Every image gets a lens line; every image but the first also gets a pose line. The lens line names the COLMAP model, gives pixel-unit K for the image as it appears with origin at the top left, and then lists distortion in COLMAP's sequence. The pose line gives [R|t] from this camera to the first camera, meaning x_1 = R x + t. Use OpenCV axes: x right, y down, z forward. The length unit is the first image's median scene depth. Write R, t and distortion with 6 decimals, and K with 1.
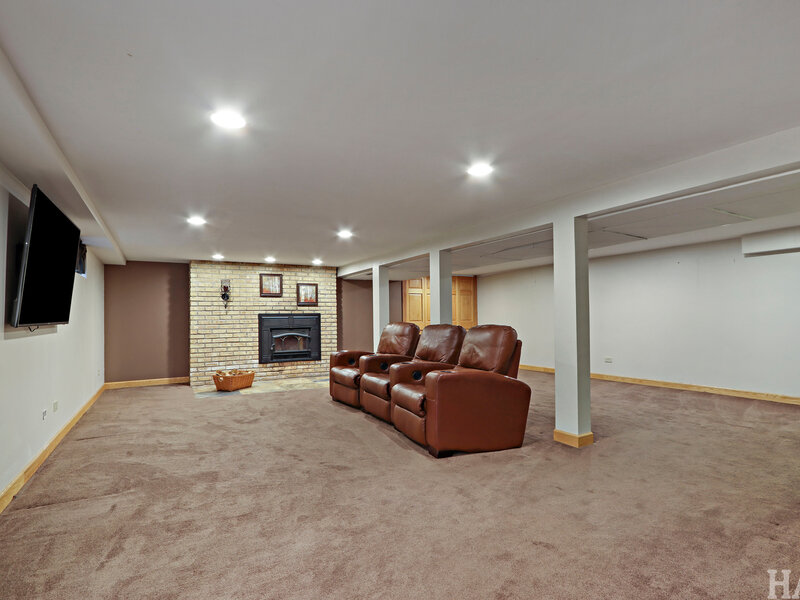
lens RADIAL K [[425.2, 0, 400.3], [0, 425.2, 303.0], [0, 0, 1]] dist [-0.006582, -0.001988]
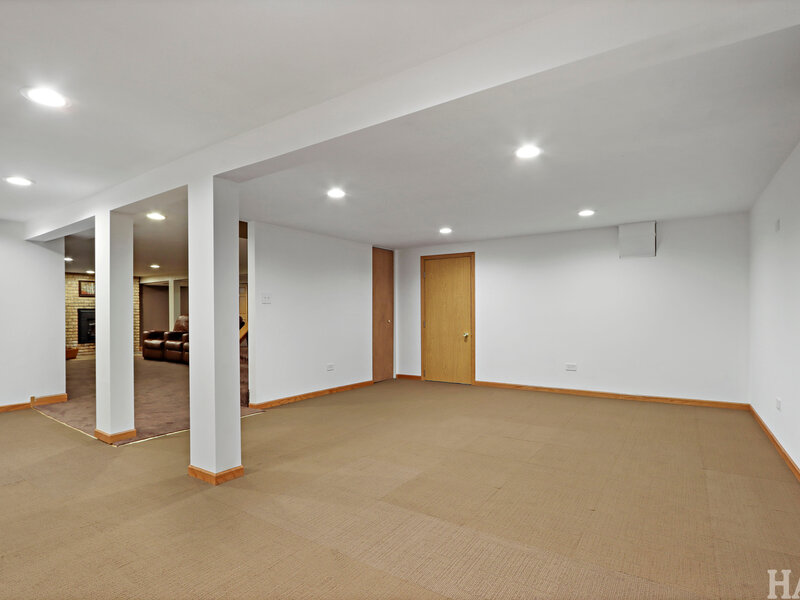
lens RADIAL K [[425.2, 0, 396.2], [0, 425.2, 308.7], [0, 0, 1]] dist [-0.006582, -0.001988]
pose [[0.897977, 0.007190, 0.439983, 0.000862], [-0.017965, 0.999632, 0.020329, -0.024047], [-0.439675, -0.026159, 0.897776, -0.793794]]
